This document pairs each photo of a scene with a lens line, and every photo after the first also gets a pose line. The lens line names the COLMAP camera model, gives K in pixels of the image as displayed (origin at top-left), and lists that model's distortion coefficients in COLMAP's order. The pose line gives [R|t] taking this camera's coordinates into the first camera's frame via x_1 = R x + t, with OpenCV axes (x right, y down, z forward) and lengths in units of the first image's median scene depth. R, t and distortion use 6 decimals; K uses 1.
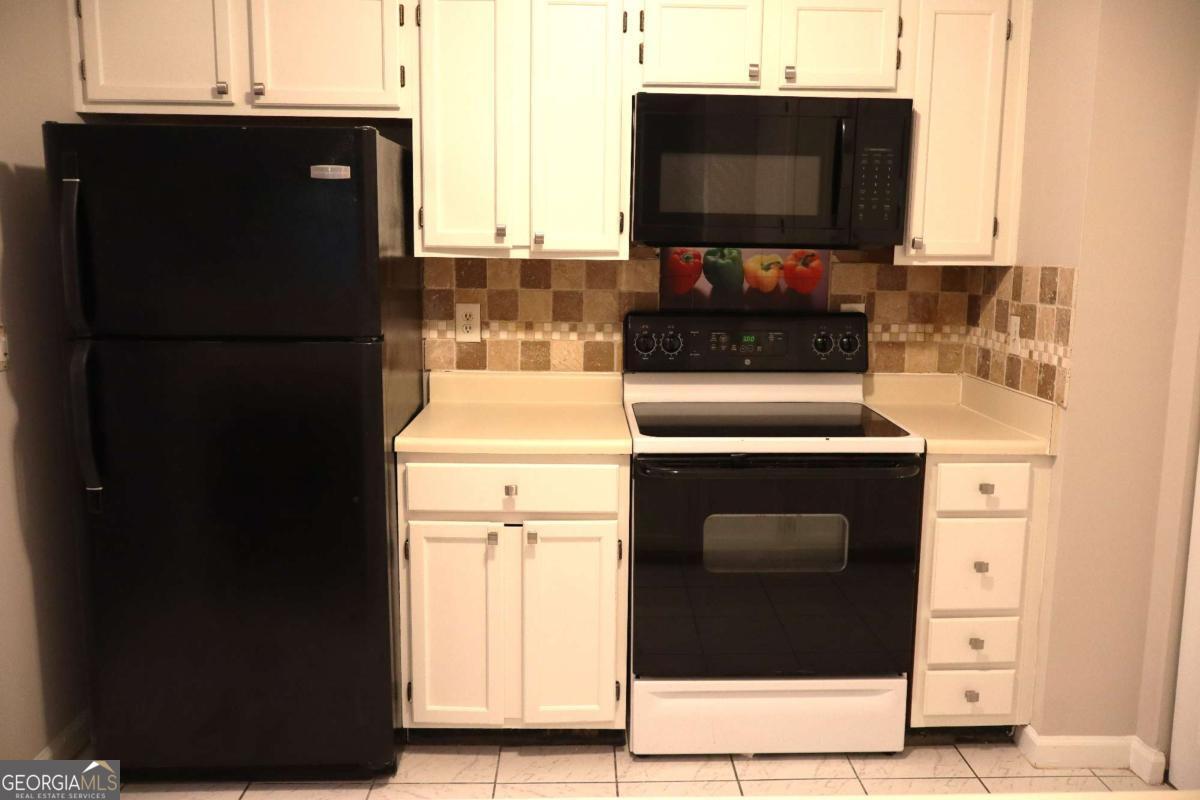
lens RADIAL K [[982.9, 0, 599.9], [0, 982.9, 391.8], [0, 0, 1]] dist [-0.006048, 0.002635]
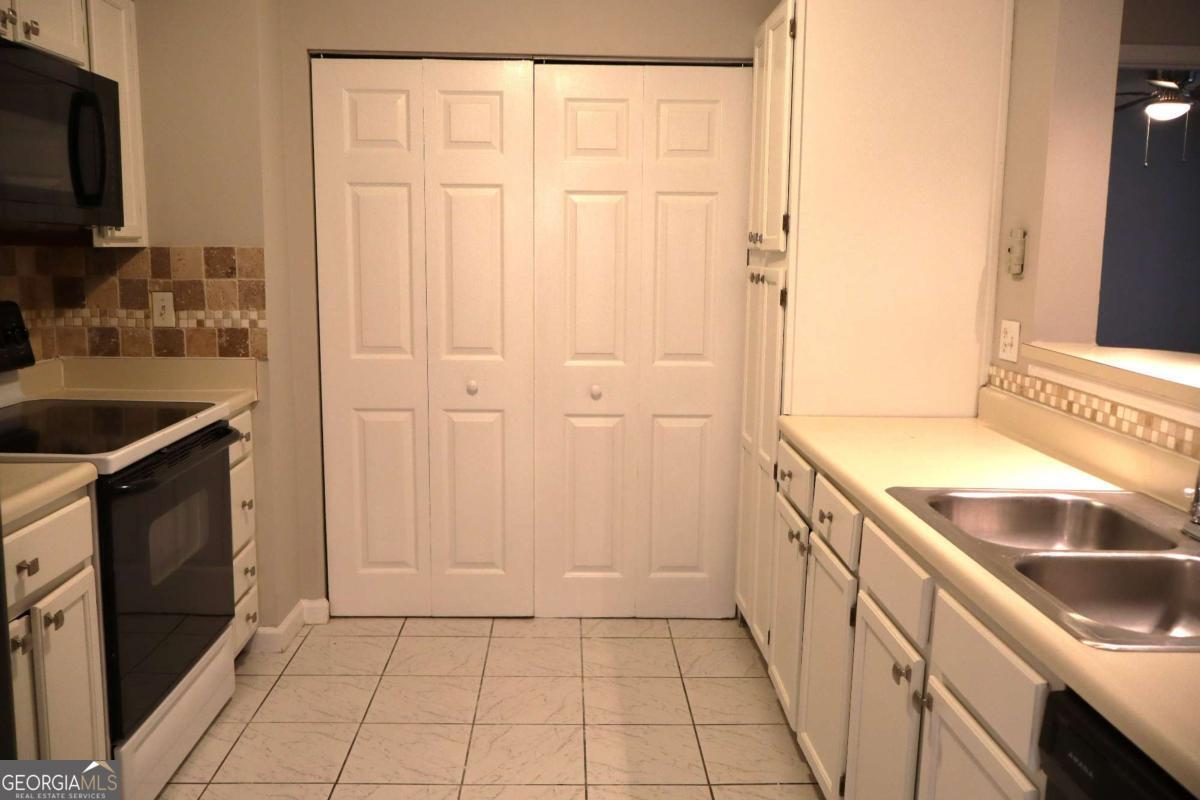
lens RADIAL K [[982.9, 0, 599.9], [0, 982.9, 391.8], [0, 0, 1]] dist [-0.006048, 0.002635]
pose [[0.002011, -0.151569, 0.988445, -0.724955], [0.138823, 0.978918, 0.149826, -0.068067], [-0.990315, 0.136917, 0.023010, 0.527415]]
